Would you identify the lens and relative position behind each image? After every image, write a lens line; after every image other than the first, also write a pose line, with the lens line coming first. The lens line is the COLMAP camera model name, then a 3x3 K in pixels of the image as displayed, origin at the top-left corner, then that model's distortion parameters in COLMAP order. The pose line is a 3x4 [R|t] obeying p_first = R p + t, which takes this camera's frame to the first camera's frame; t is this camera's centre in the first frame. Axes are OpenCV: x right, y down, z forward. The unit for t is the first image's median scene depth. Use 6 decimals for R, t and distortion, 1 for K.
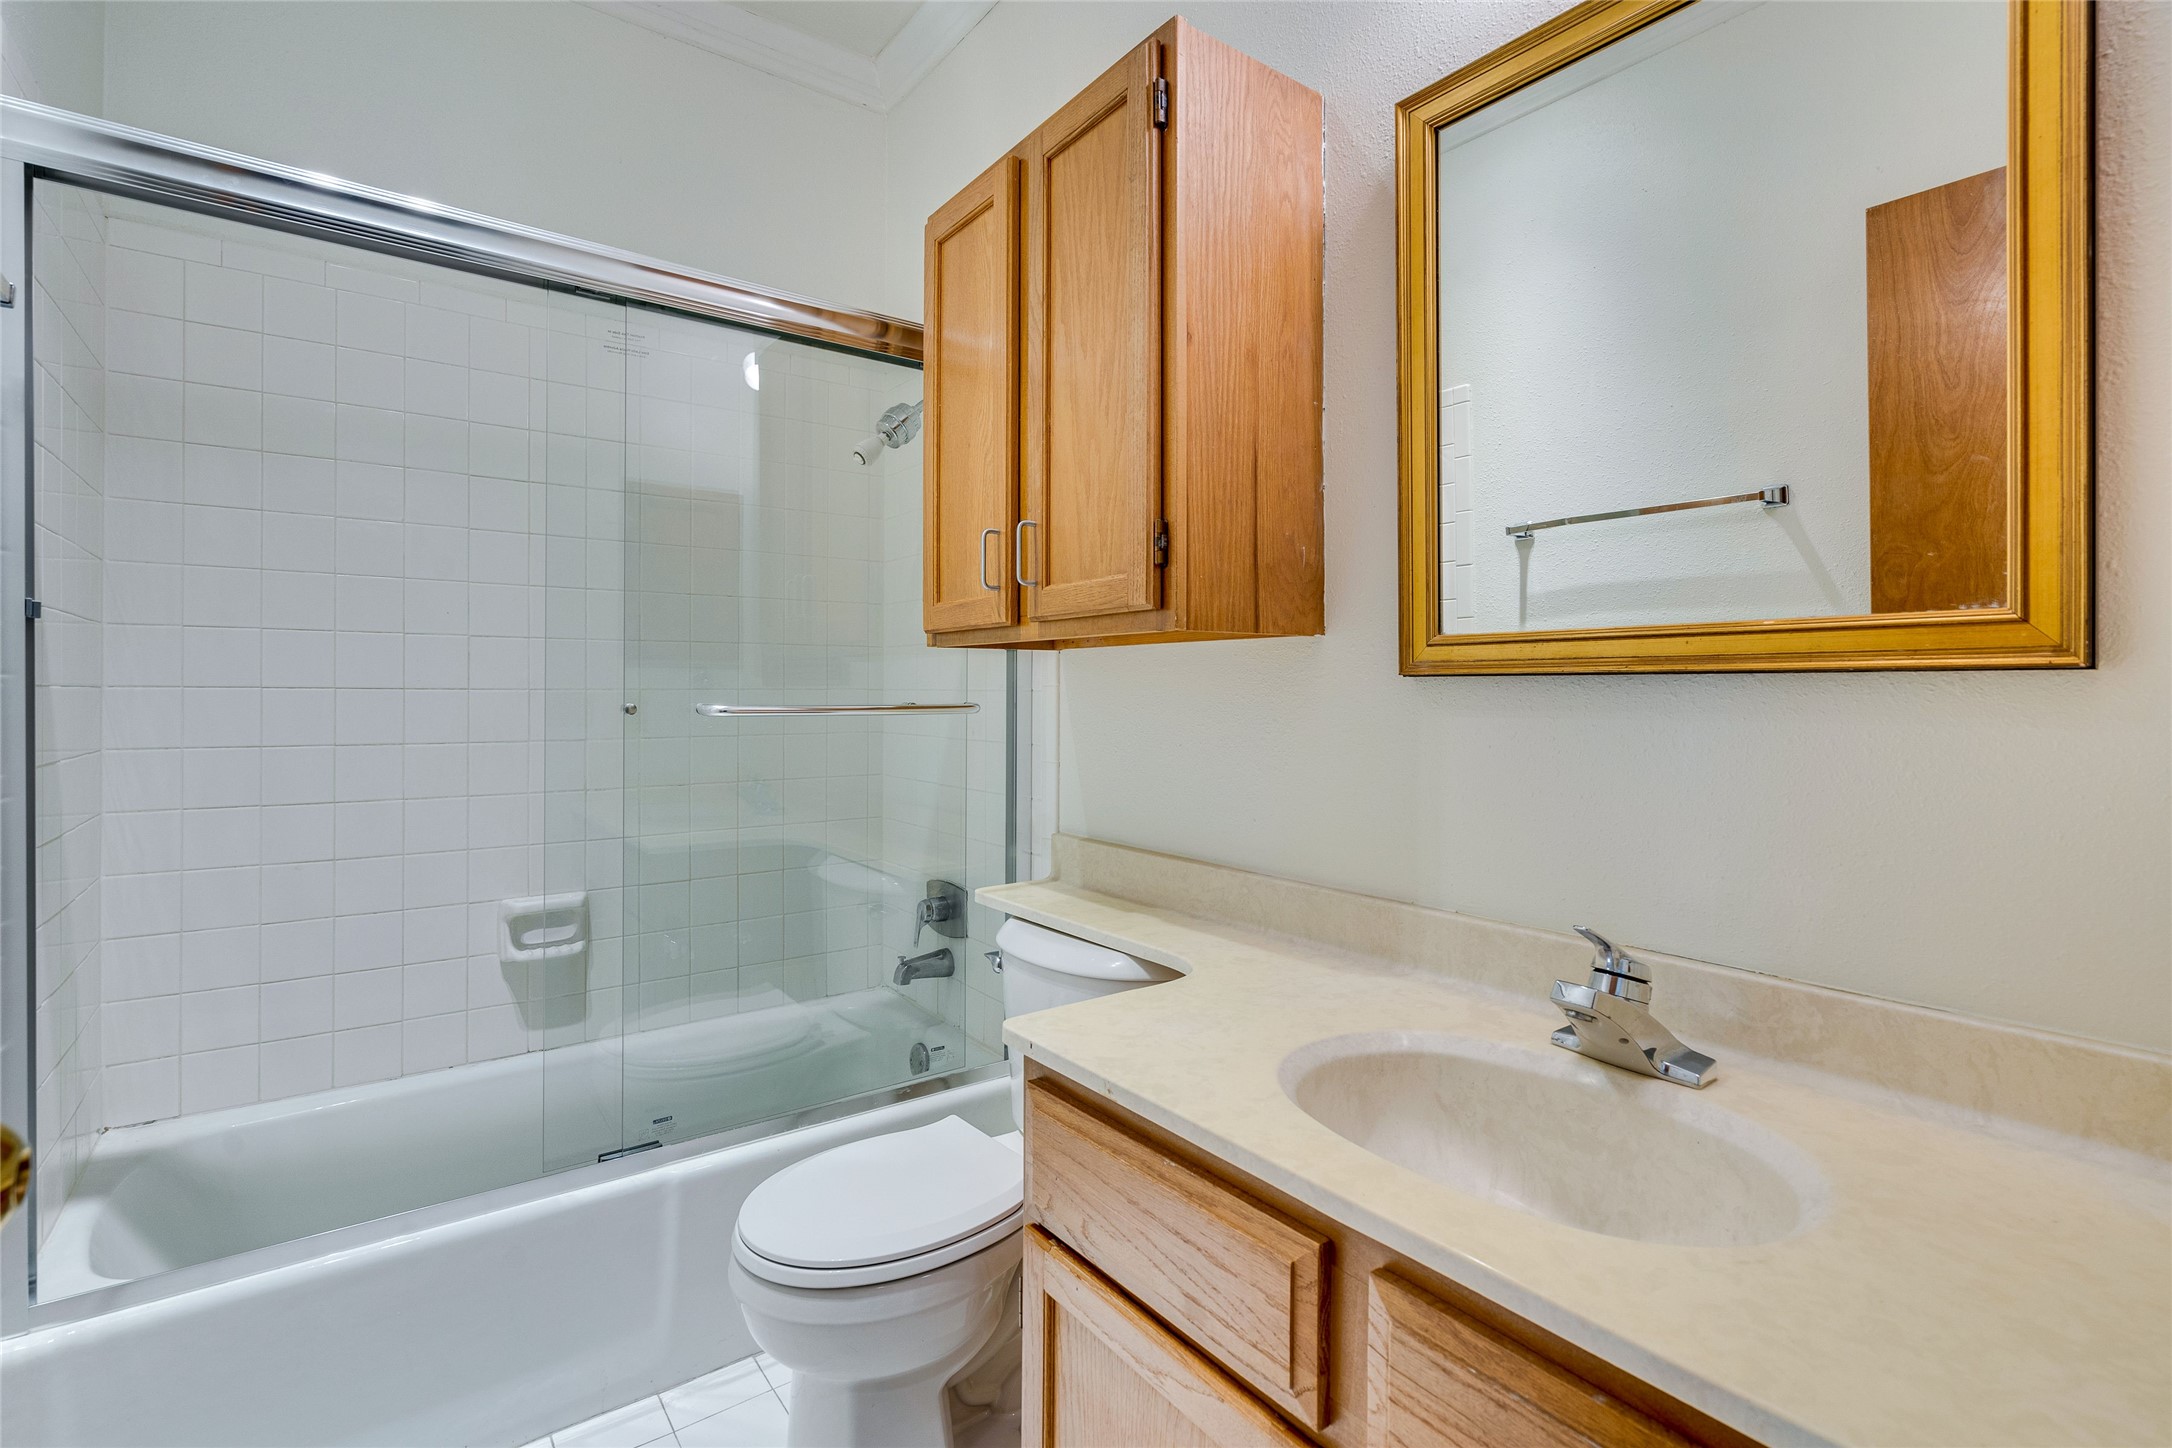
lens RADIAL K [[996.6, 0, 1087.8], [0, 996.6, 702.5], [0, 0, 1]] dist [0.001923, 0.001400]
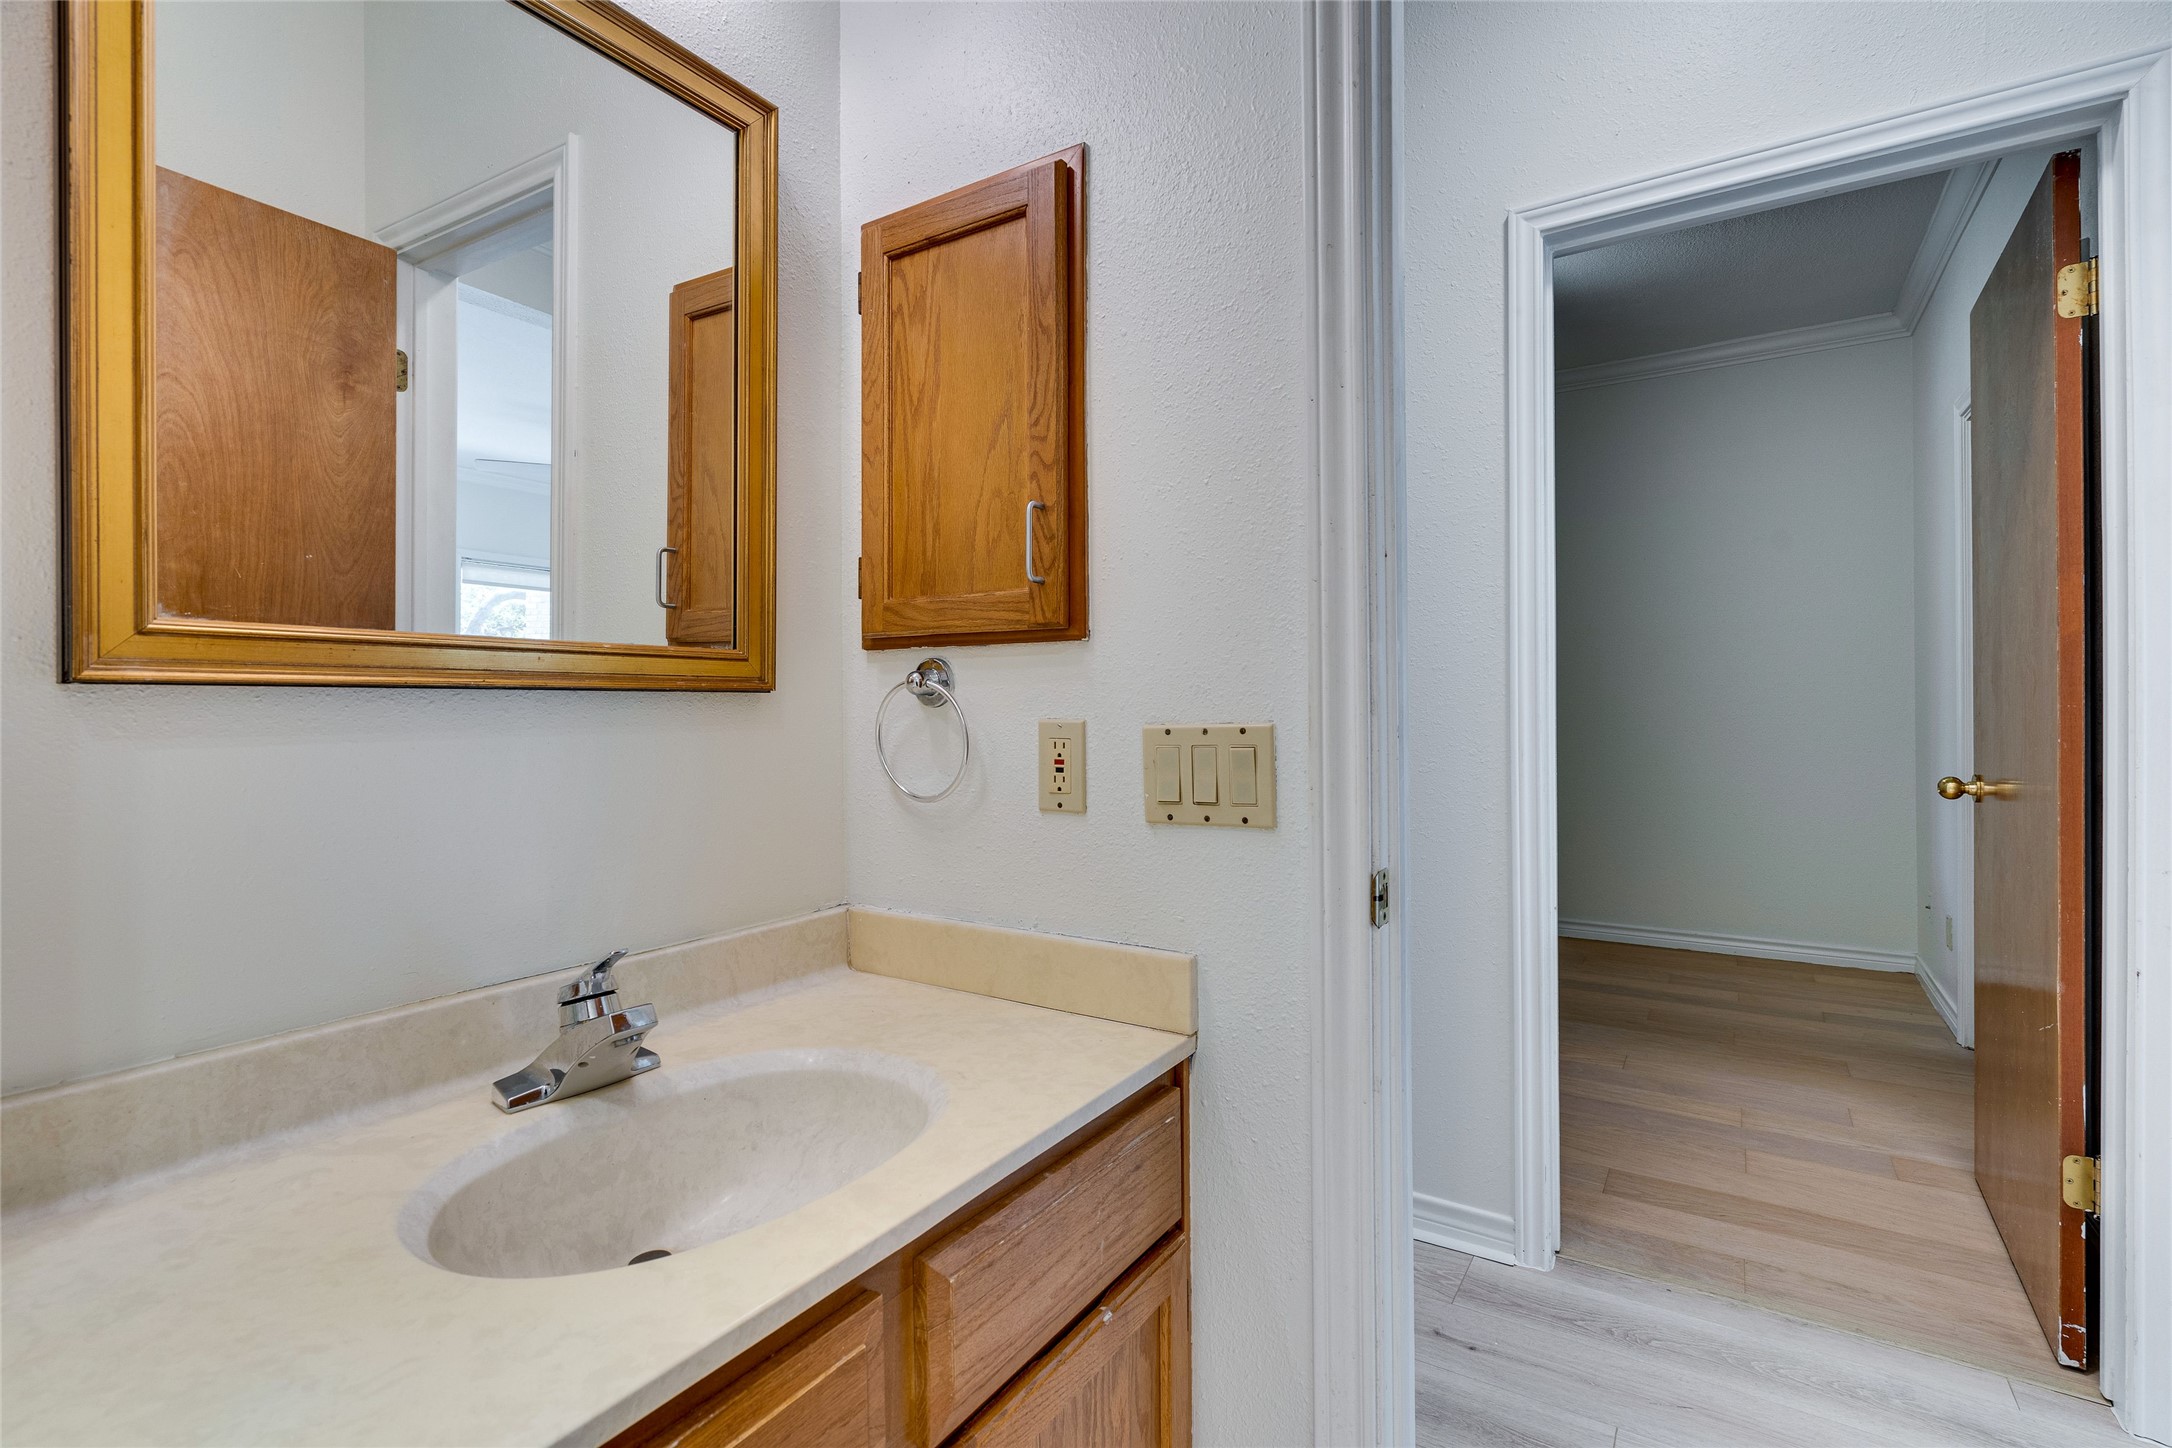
lens RADIAL K [[996.6, 0, 1091.2], [0, 996.6, 709.5], [0, 0, 1]] dist [0.001923, 0.001400]
pose [[-0.346776, -0.005299, 0.937933, -0.558071], [0.013398, 0.999854, 0.010602, -0.012727], [-0.937852, 0.016243, -0.346655, 0.879777]]
